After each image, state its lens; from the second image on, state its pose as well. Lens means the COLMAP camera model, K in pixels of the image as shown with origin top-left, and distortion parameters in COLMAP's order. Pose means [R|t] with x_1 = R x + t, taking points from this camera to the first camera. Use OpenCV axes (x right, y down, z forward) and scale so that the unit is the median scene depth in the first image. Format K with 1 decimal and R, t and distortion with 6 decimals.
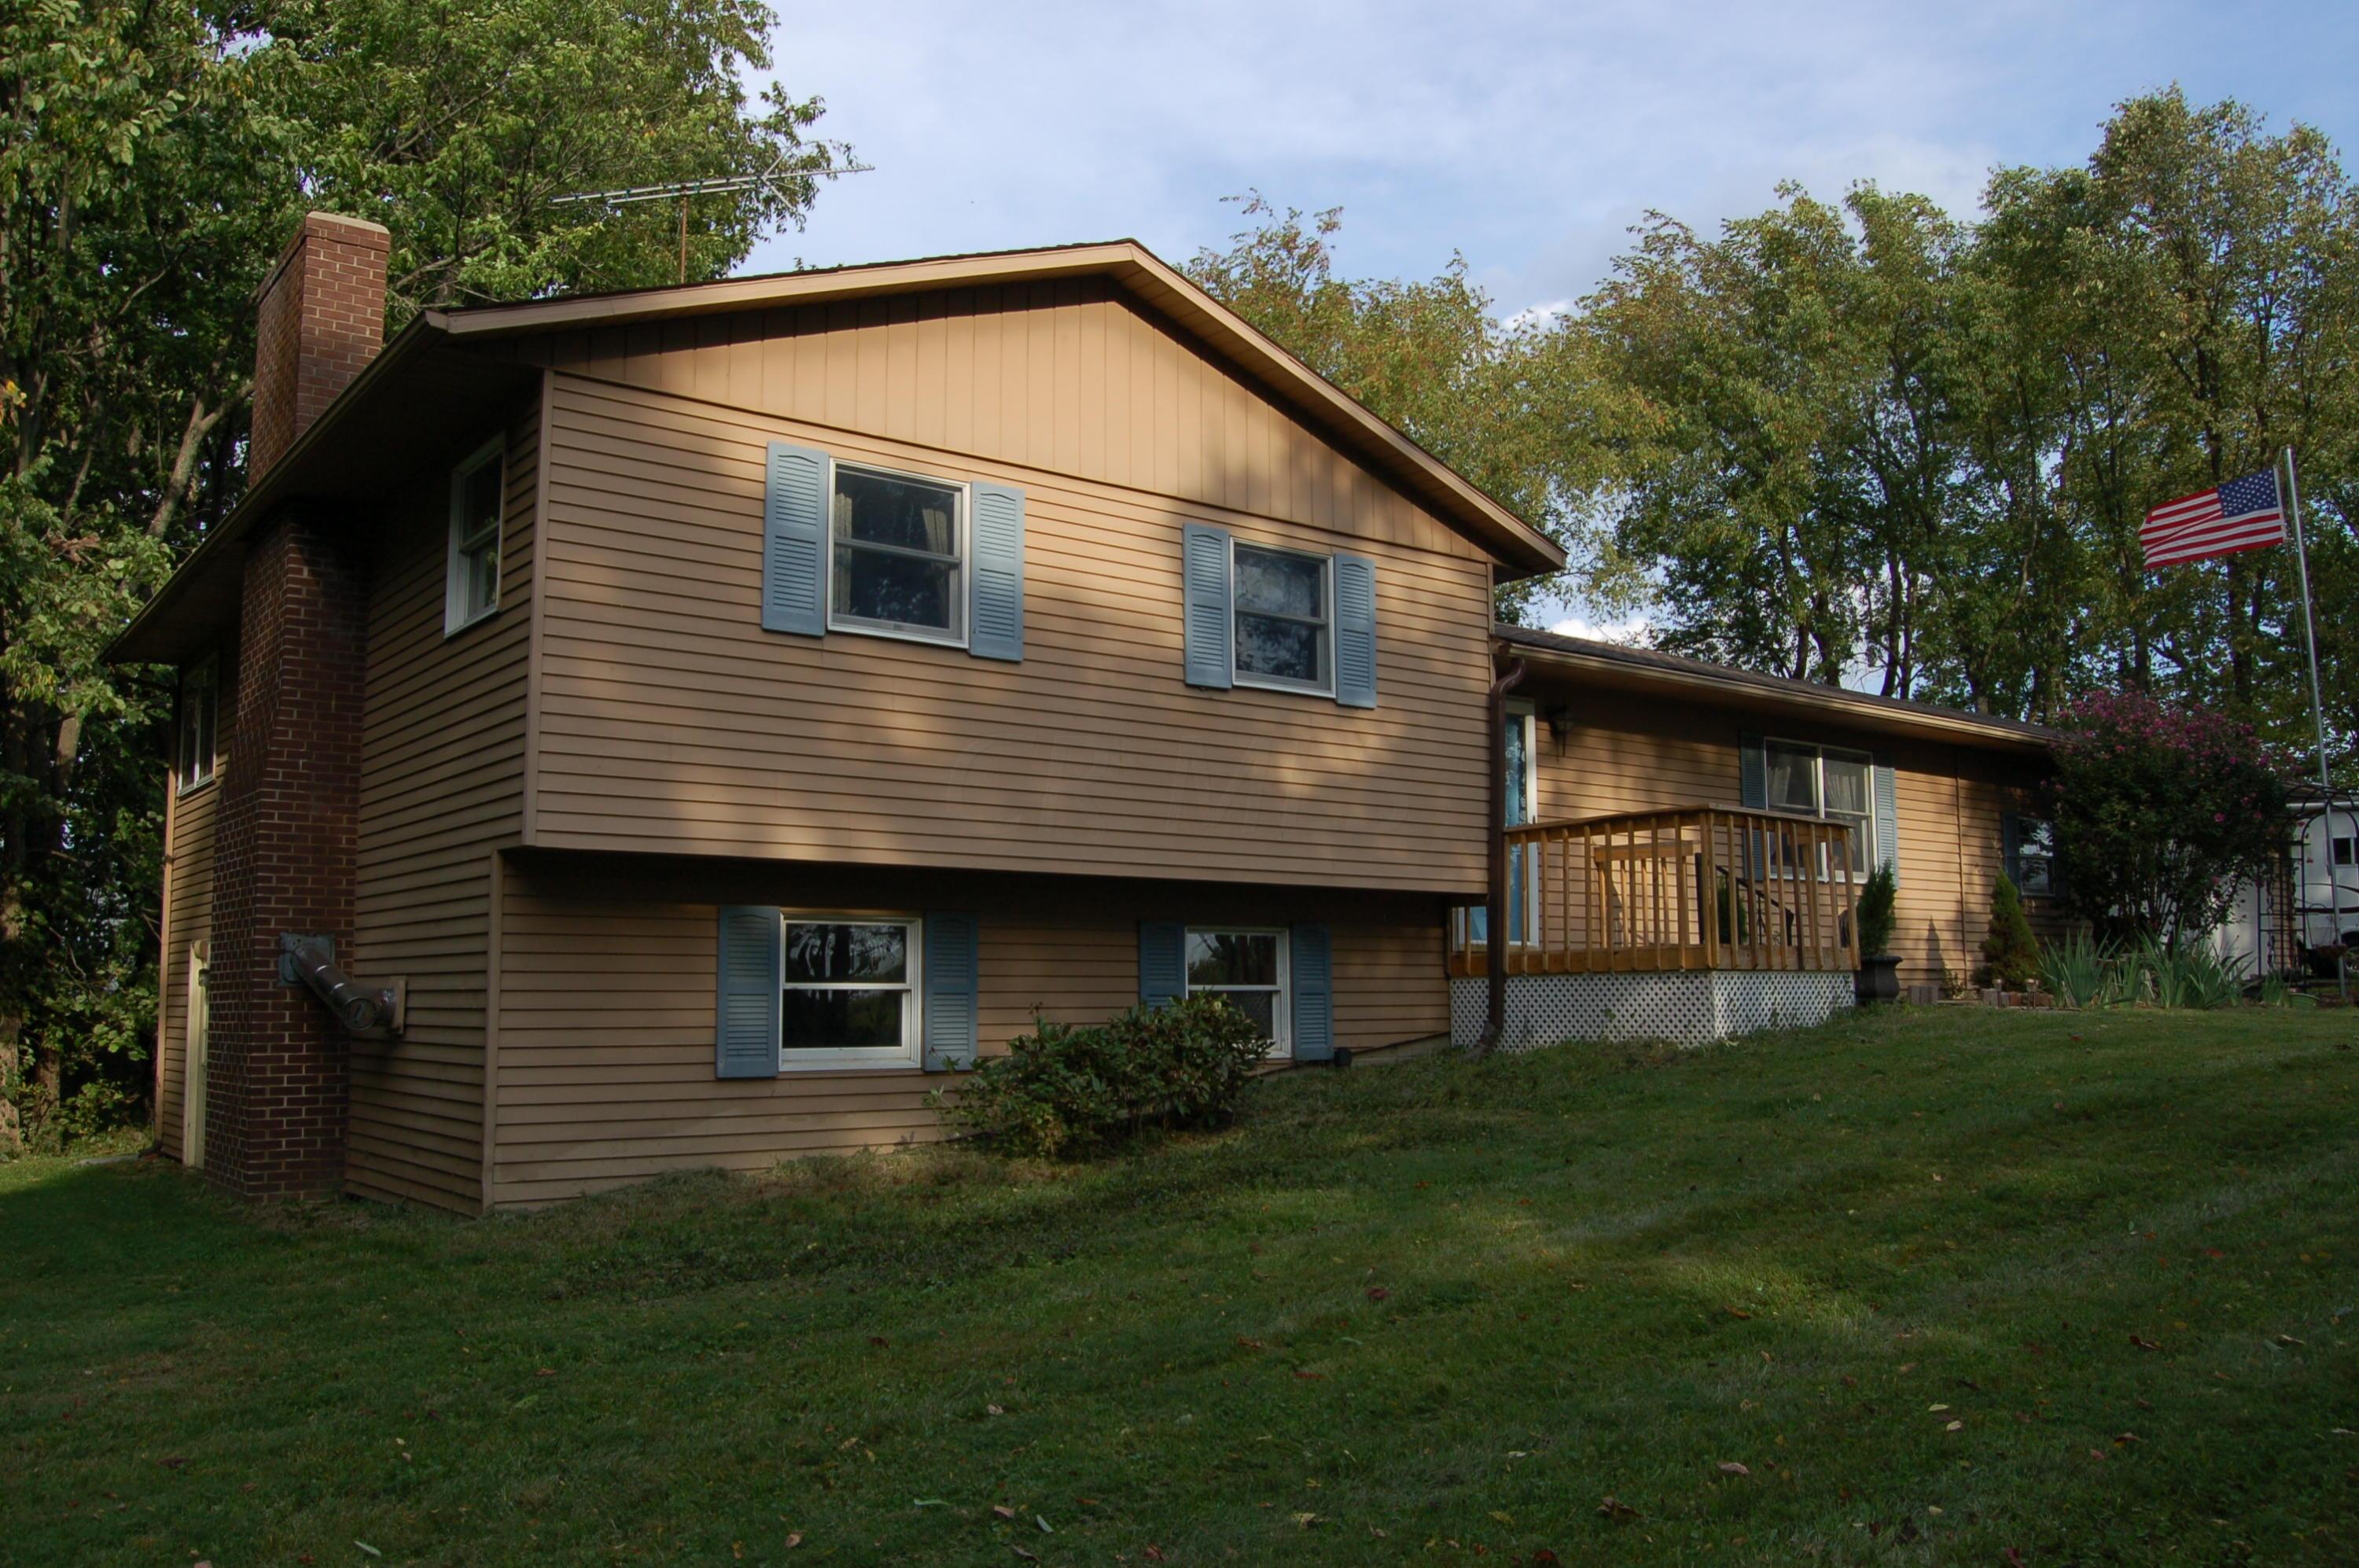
lens RADIAL K [[1837.0, 0, 1179.8], [0, 1837.0, 783.6], [0, 0, 1]] dist [-0.046289, 0.007311]
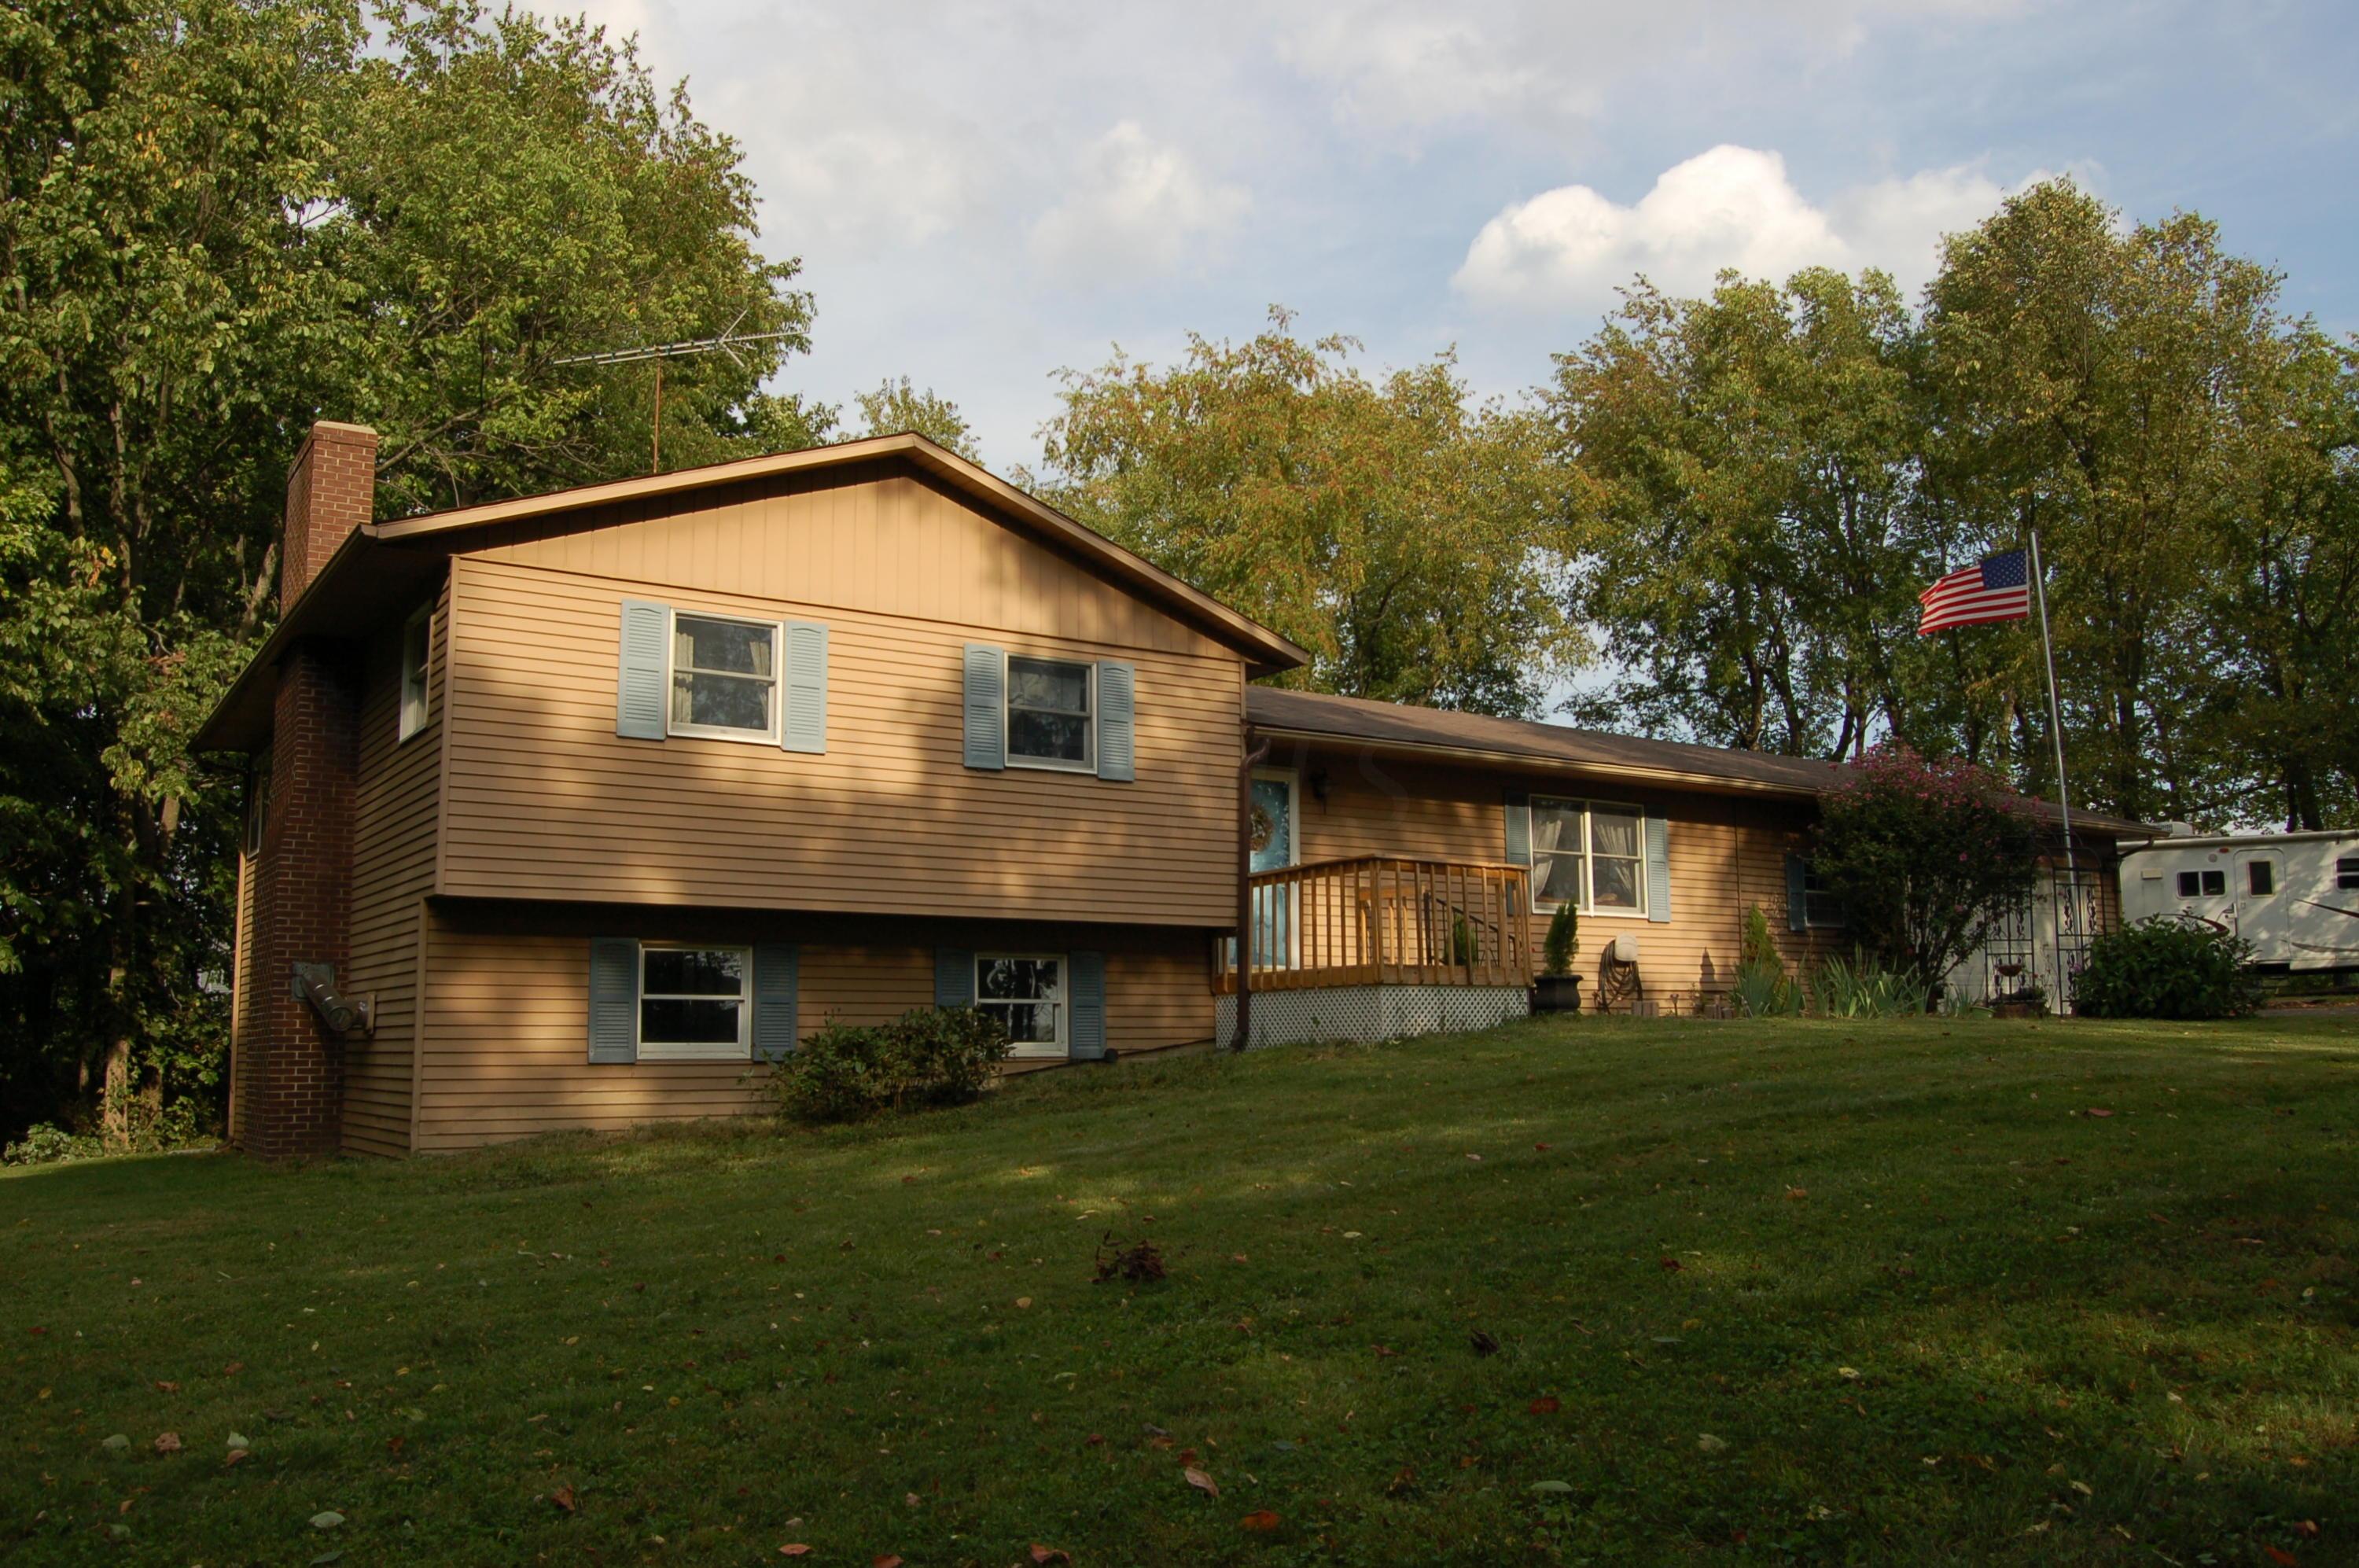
lens RADIAL K [[1837.0, 0, 1179.3], [0, 1837.0, 786.6], [0, 0, 1]] dist [-0.046289, 0.007311]
pose [[0.997808, -0.013641, -0.064753, 0.224575], [0.012108, 0.999639, -0.024002, -0.006460], [0.065057, 0.023165, 0.997613, -0.273277]]
